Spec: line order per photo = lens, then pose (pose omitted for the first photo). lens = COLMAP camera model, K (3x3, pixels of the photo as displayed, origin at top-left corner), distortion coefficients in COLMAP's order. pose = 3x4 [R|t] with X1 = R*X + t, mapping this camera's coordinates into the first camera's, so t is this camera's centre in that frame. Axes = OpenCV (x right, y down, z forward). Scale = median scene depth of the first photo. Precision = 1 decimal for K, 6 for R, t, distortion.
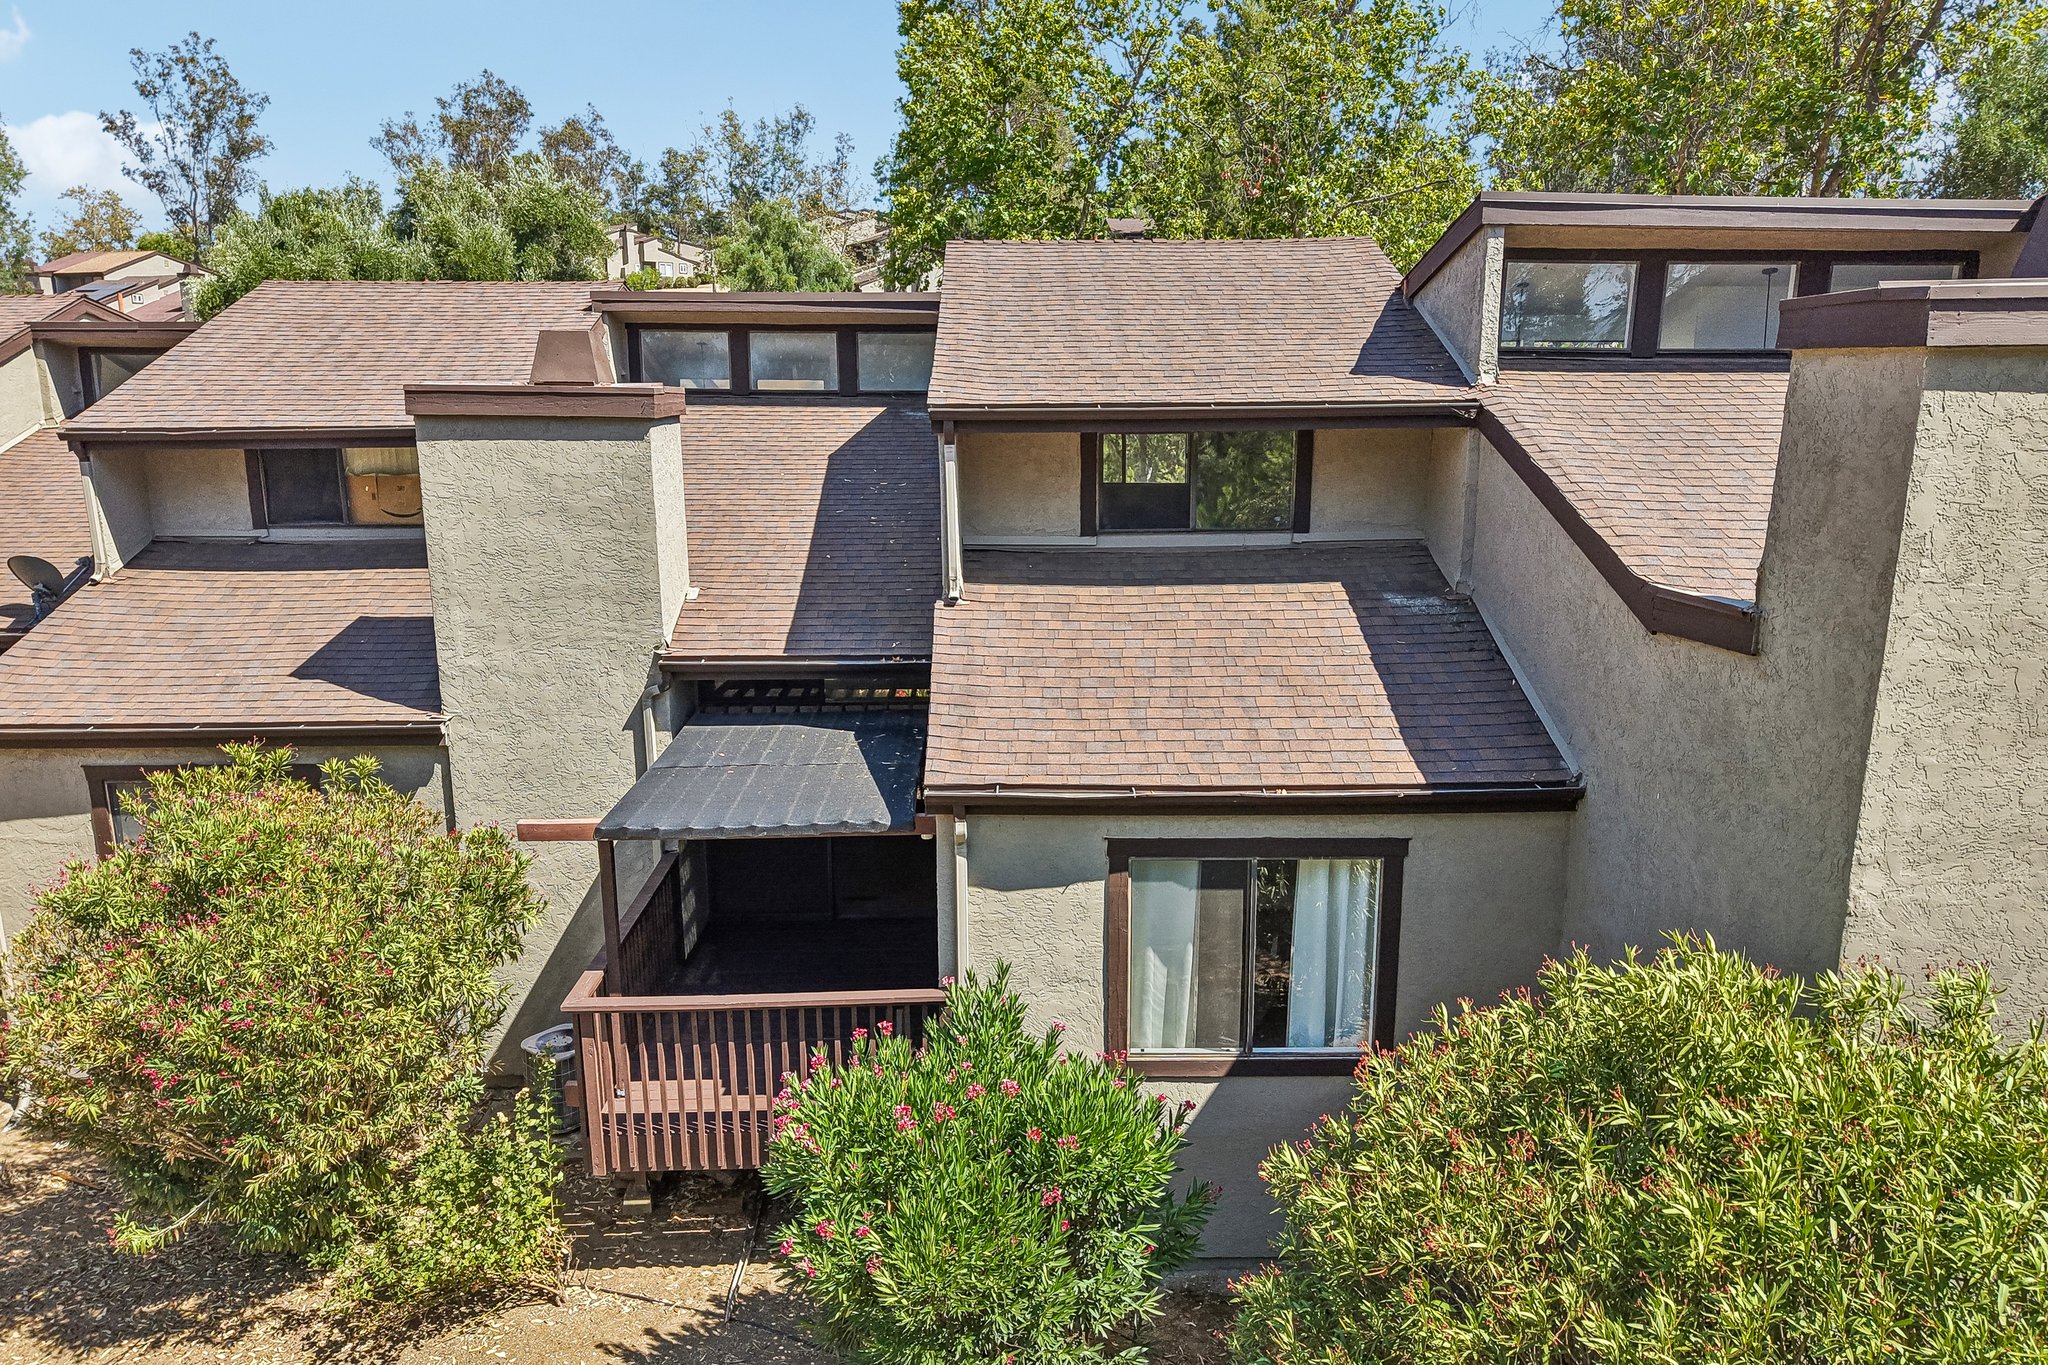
lens RADIAL K [[1408.0, 0, 1007.1], [0, 1408.0, 726.1], [0, 0, 1]] dist [0.017706, -0.024273]
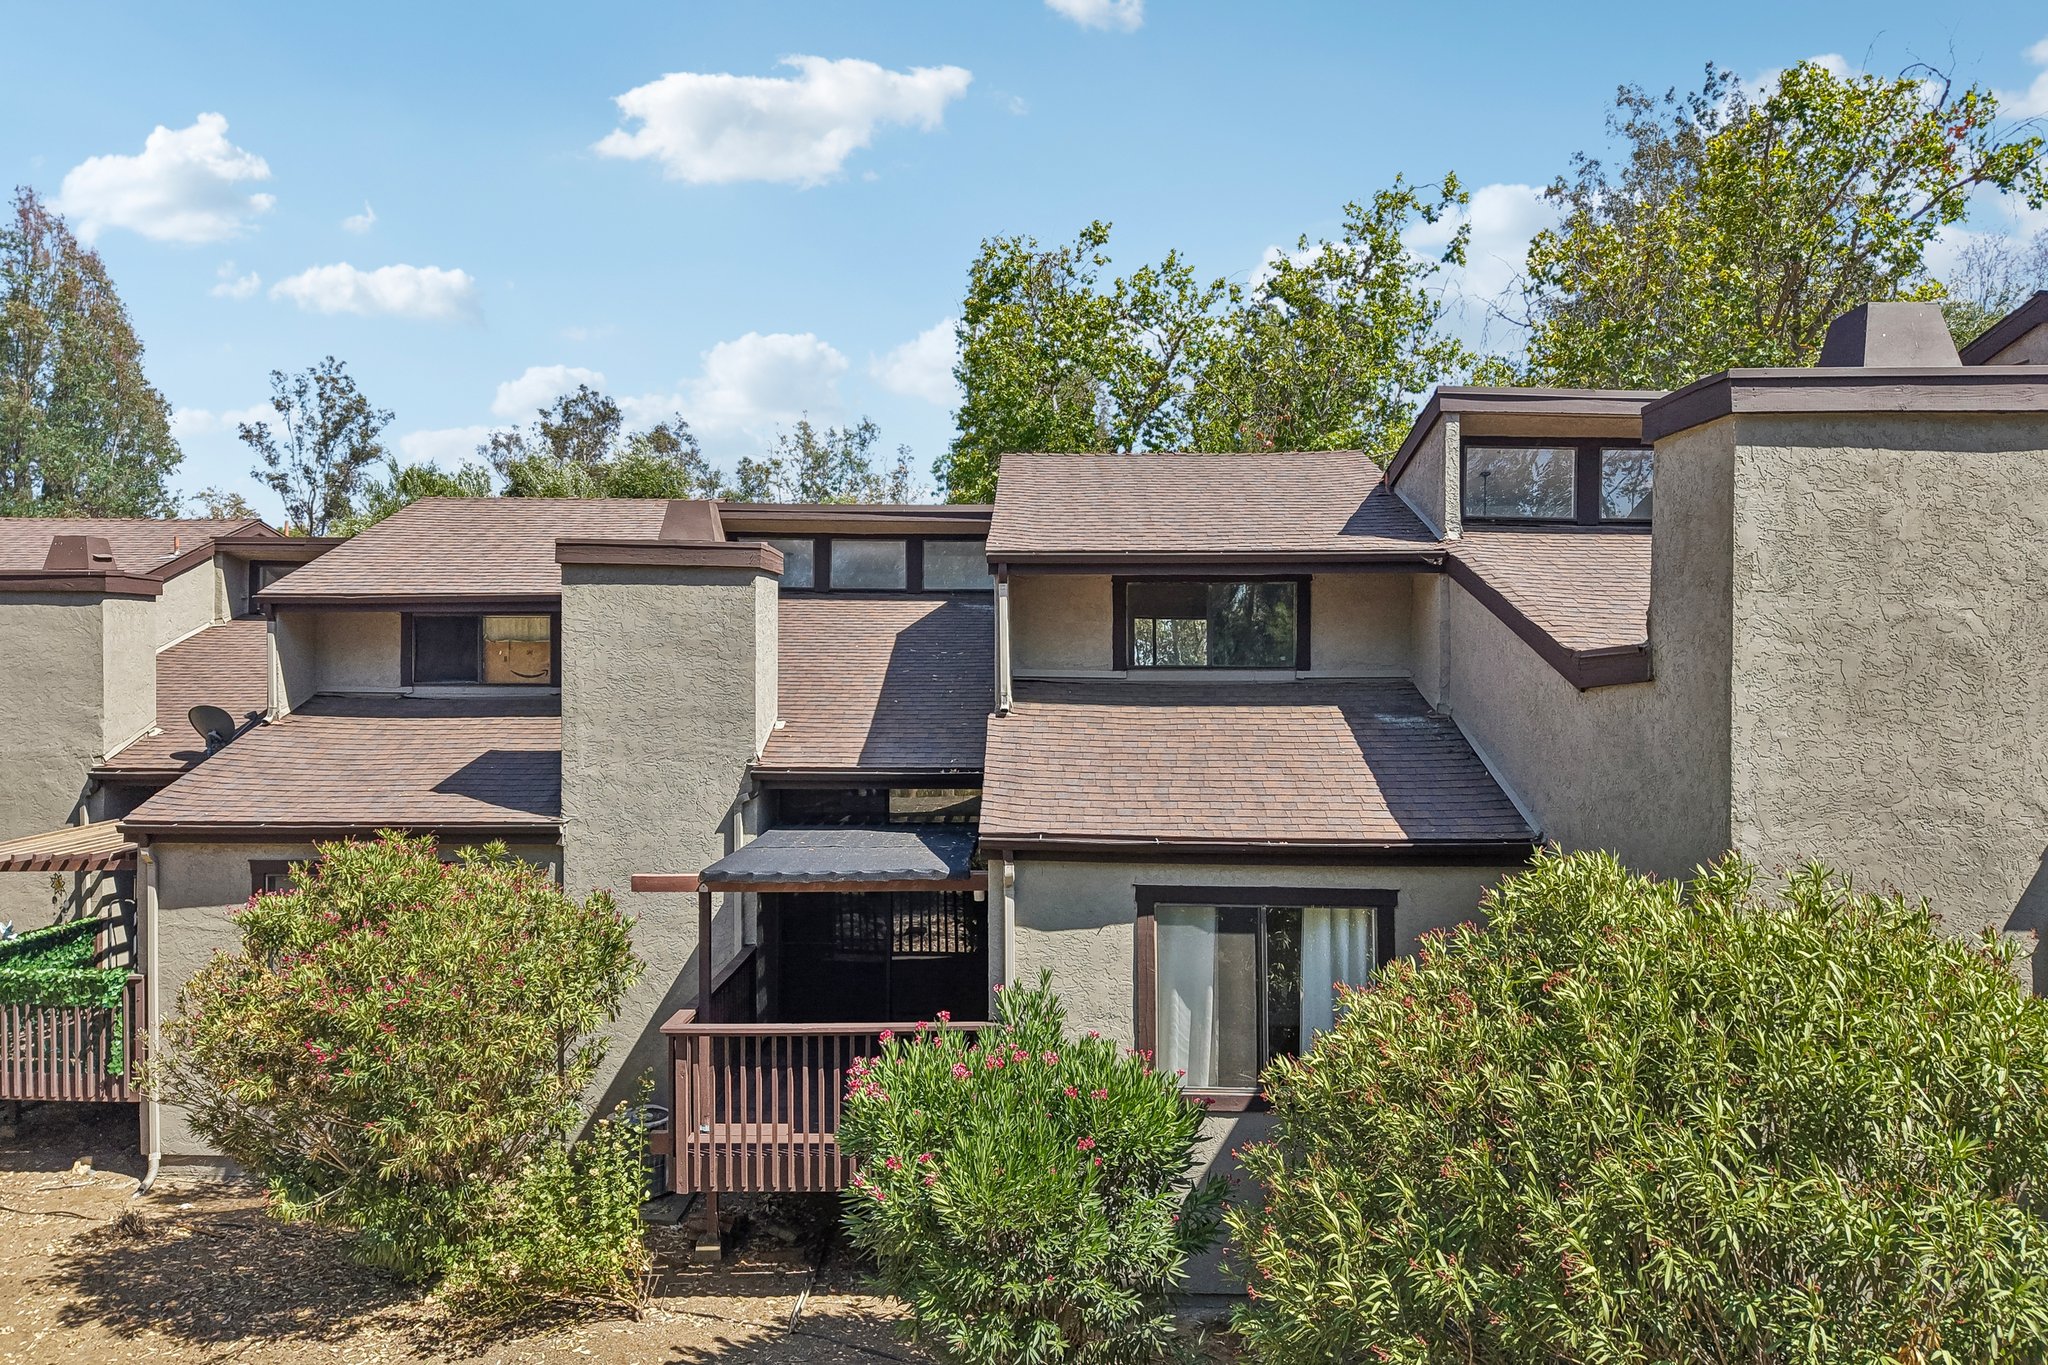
lens RADIAL K [[1387.8, 0, 1010.3], [0, 1387.8, 697.6], [0, 0, 1]] dist [0.043691, -0.079364]
pose [[0.999494, 0.006683, -0.031110, 0.002247], [-0.013333, 0.975687, -0.218762, 0.153924], [0.028892, 0.219066, 0.975282, -0.135634]]
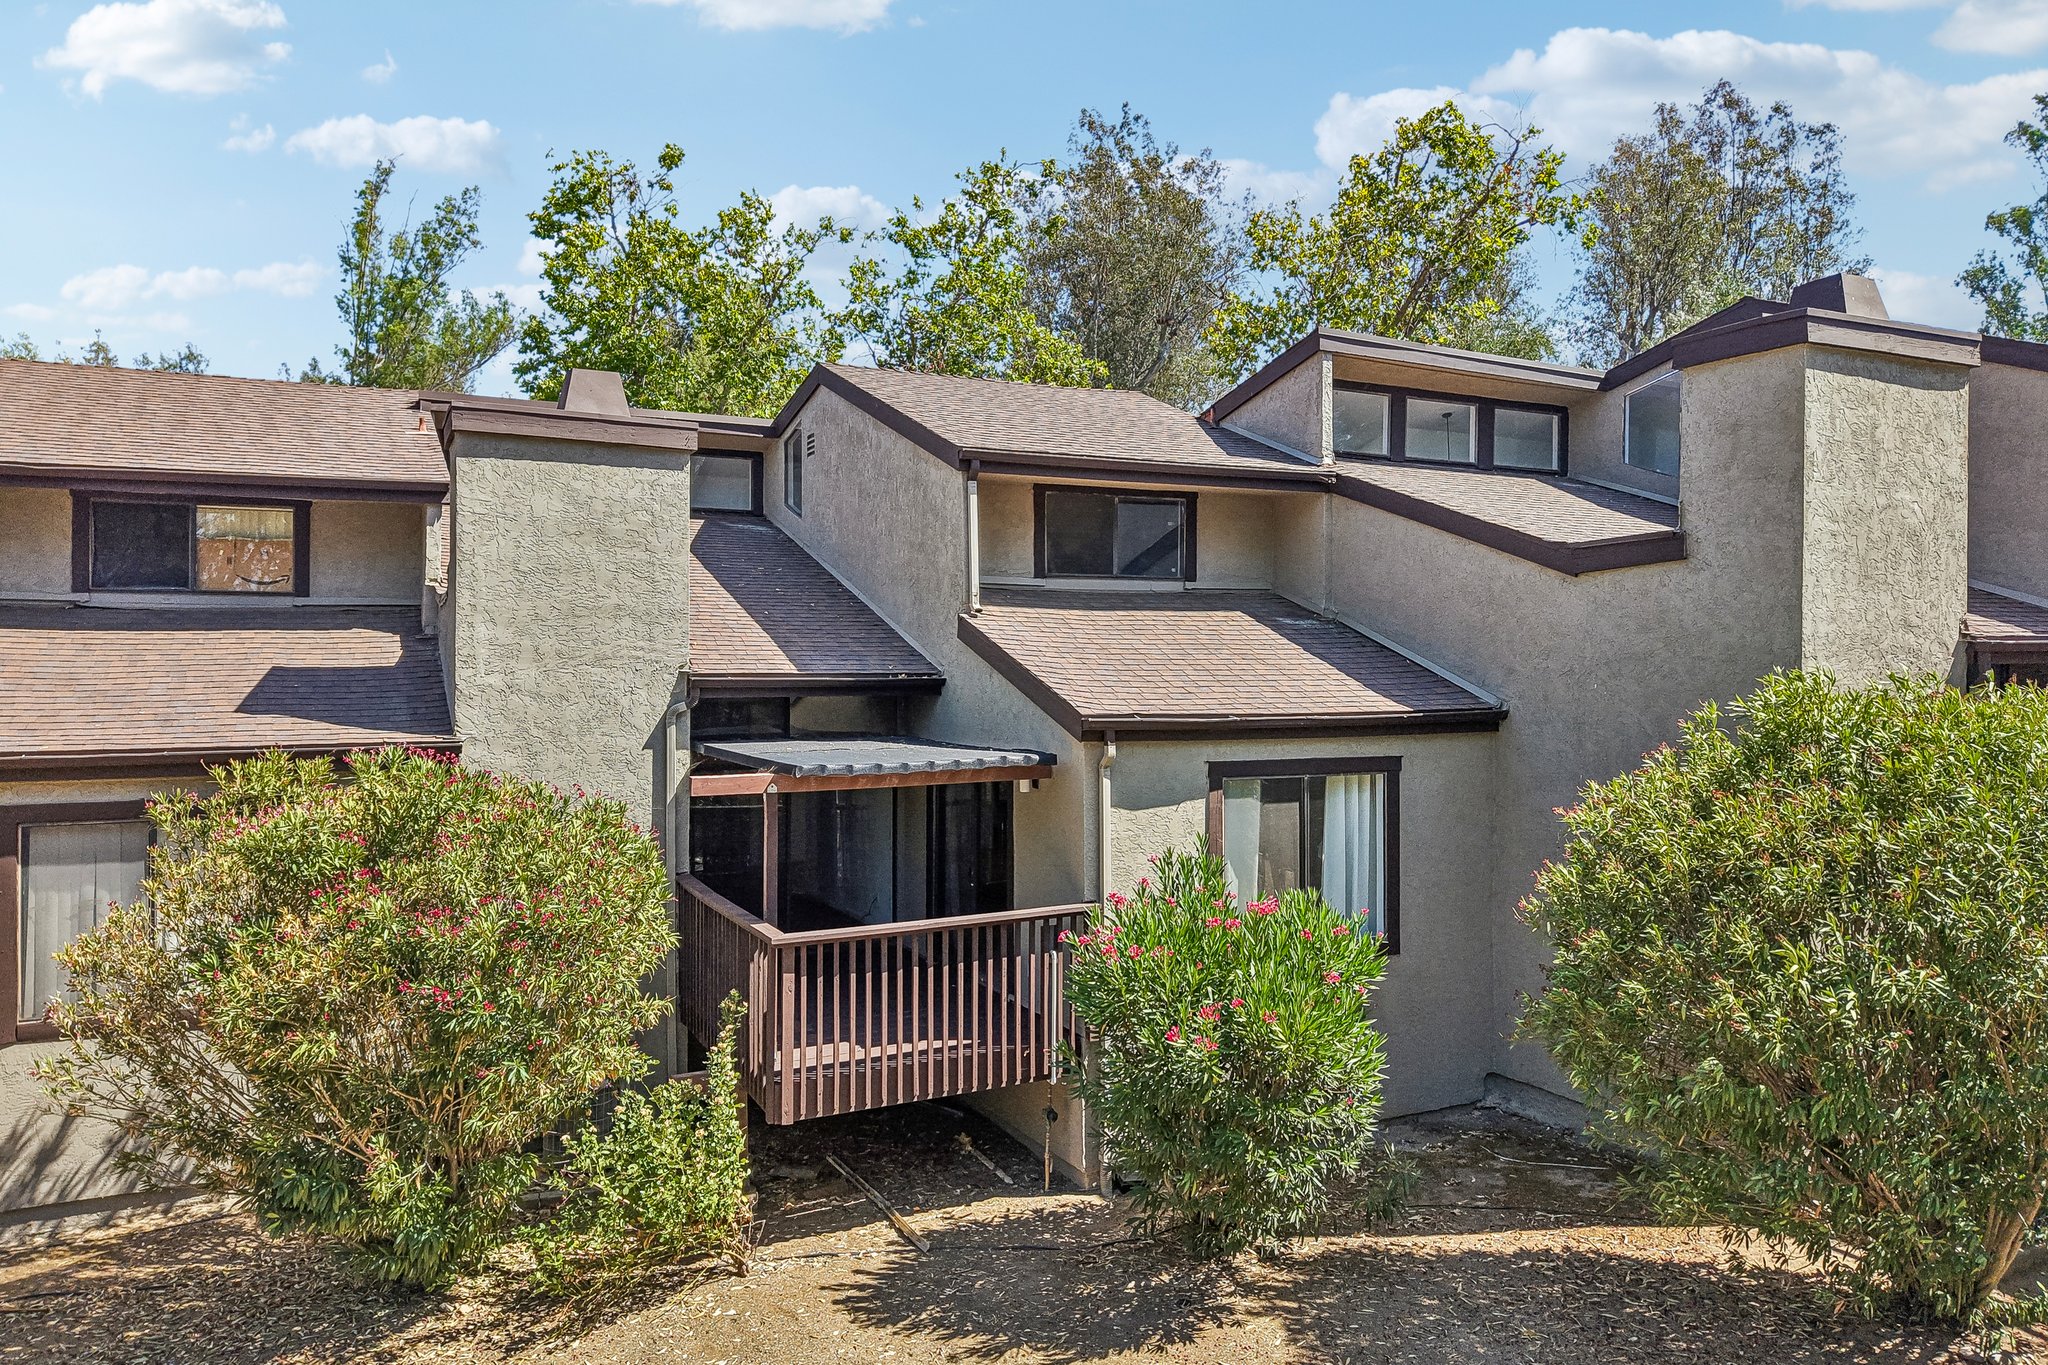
lens RADIAL K [[1407.3, 0, 1024.0], [0, 1407.3, 682.5], [0, 0, 1]] dist [0.008684, -0.004565]
pose [[0.903413, -0.002656, 0.428762, -0.506615], [0.098528, 0.974507, -0.201565, 0.206700], [-0.417297, 0.224341, 0.880644, -0.019818]]
